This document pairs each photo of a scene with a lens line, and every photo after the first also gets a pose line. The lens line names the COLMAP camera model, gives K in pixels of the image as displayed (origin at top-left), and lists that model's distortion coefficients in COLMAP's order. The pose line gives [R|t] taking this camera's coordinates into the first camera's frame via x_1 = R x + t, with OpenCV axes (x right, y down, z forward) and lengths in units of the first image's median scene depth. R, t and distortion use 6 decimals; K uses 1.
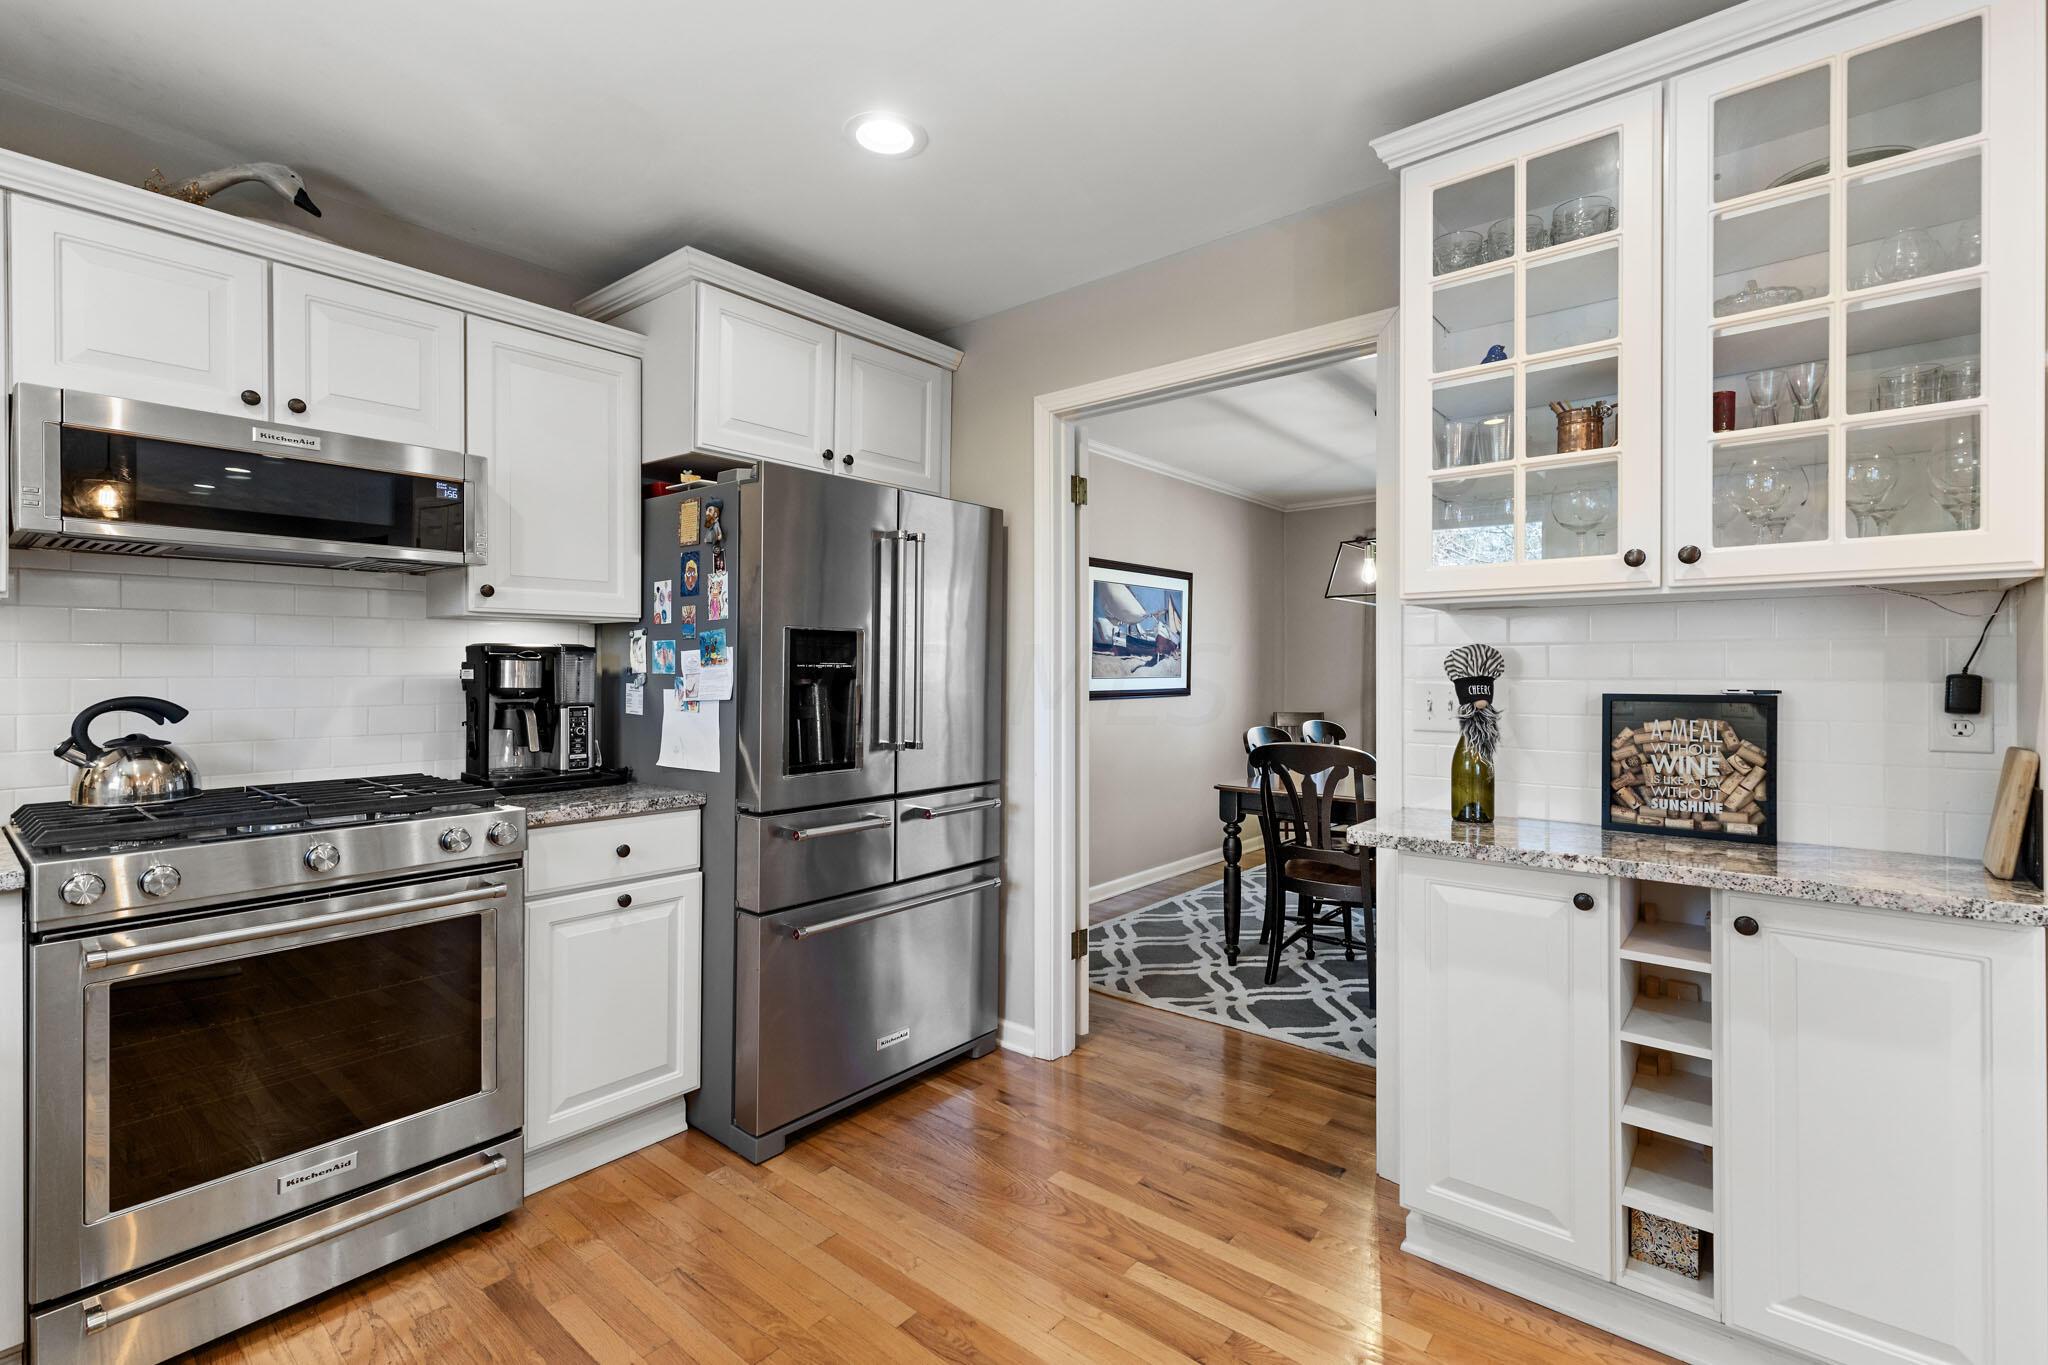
lens RADIAL K [[917.7, 0, 1028.9], [0, 917.7, 670.0], [0, 0, 1]] dist [0.001296, 0.000483]
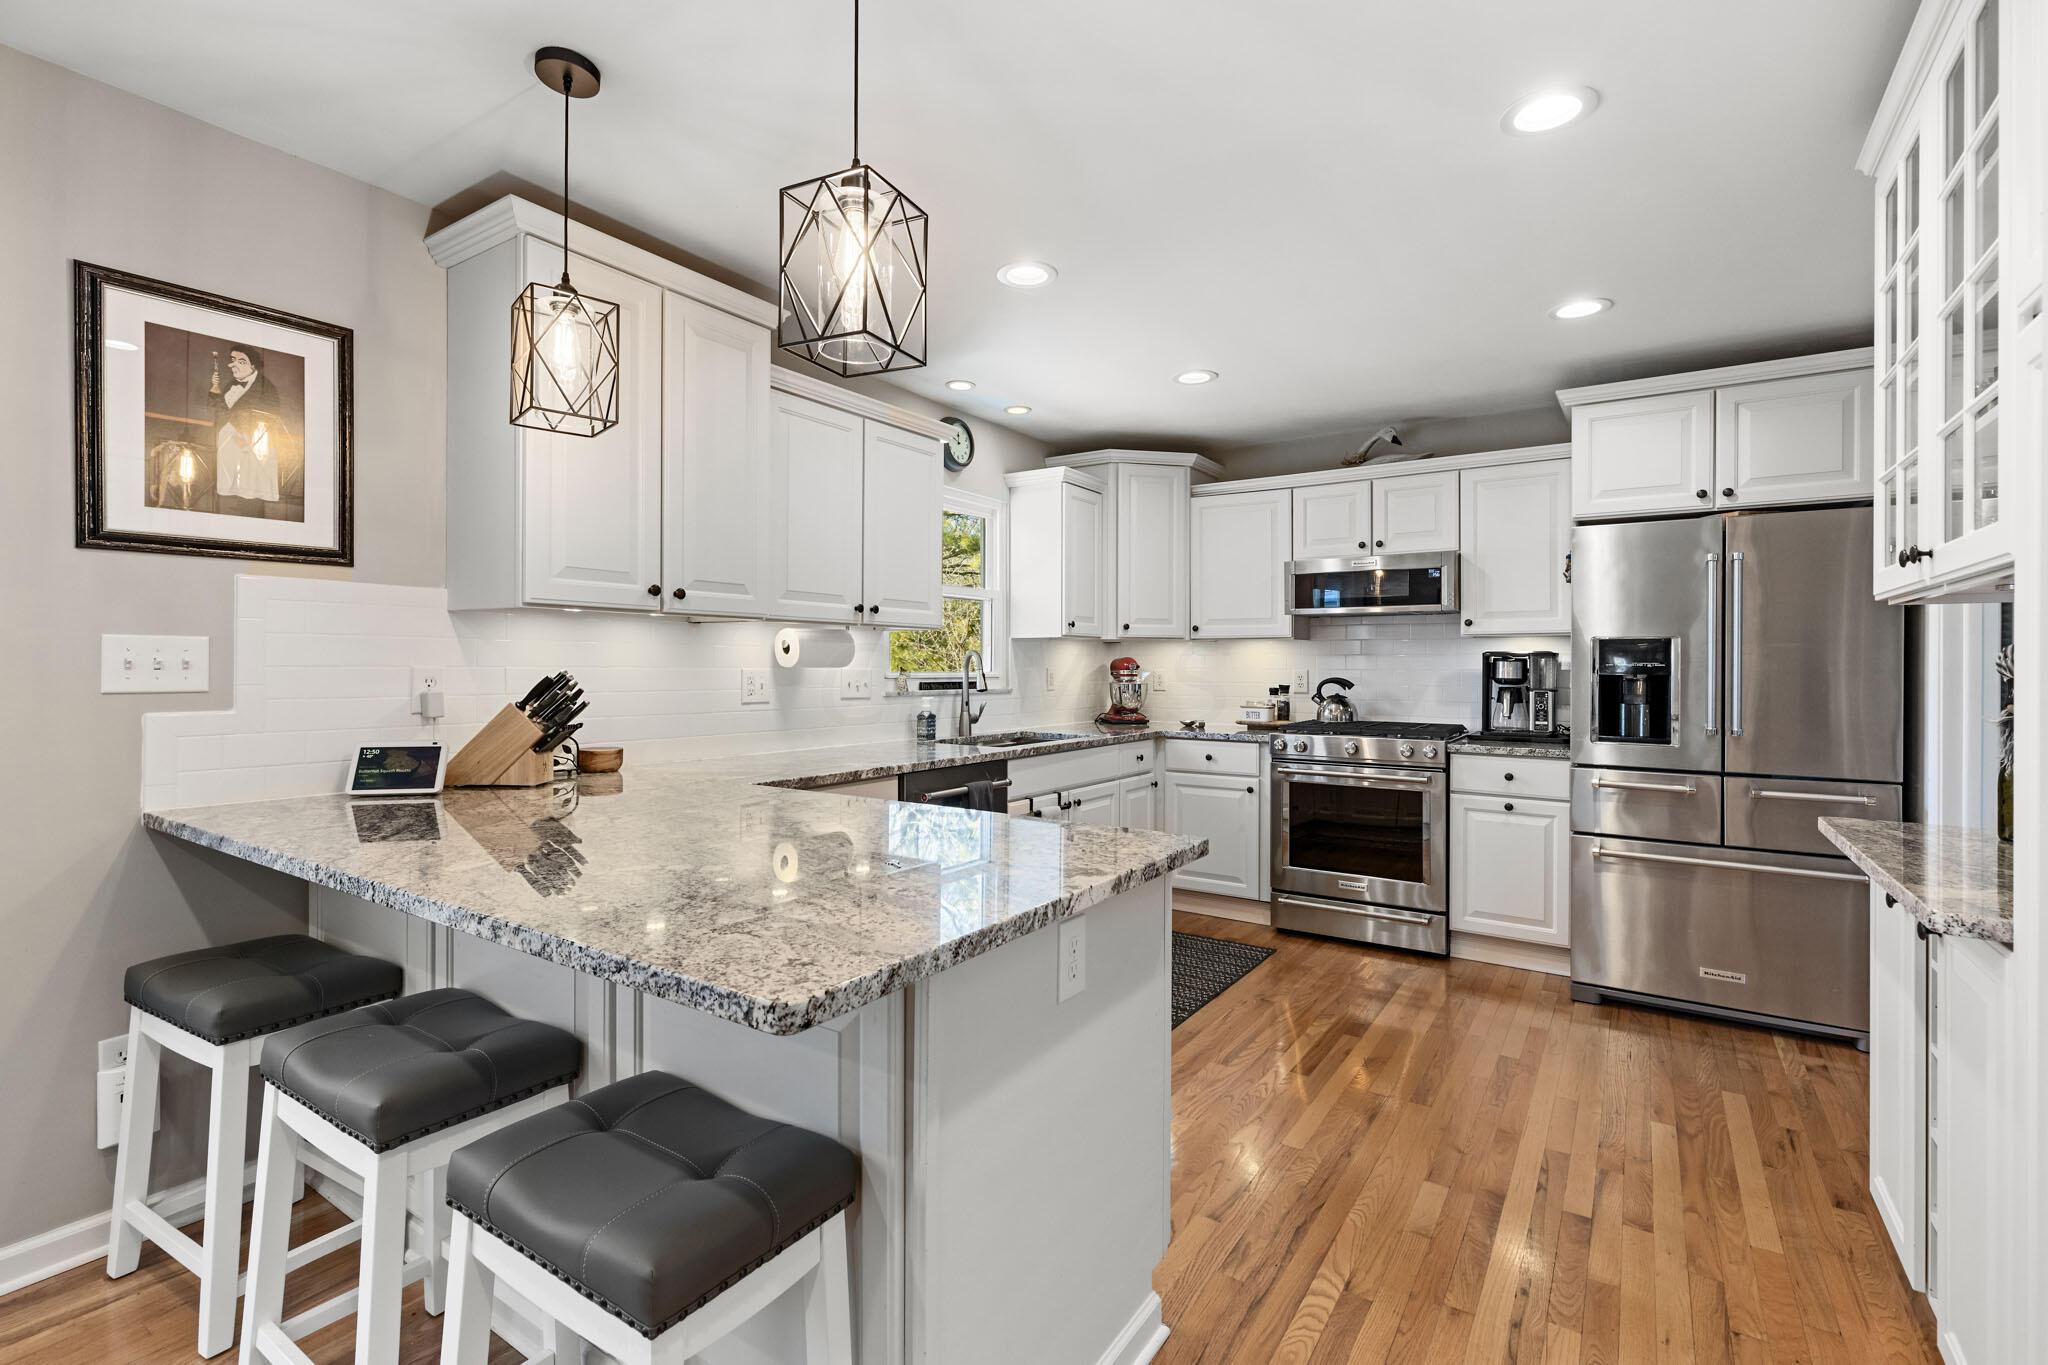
lens RADIAL K [[917.7, 0, 1028.9], [0, 917.7, 670.0], [0, 0, 1]] dist [0.001296, 0.000483]
pose [[0.110916, 0.008820, -0.993791, 1.106713], [-0.006032, 0.999948, 0.008201, -0.004325], [0.993812, 0.005085, 0.110963, -0.046240]]
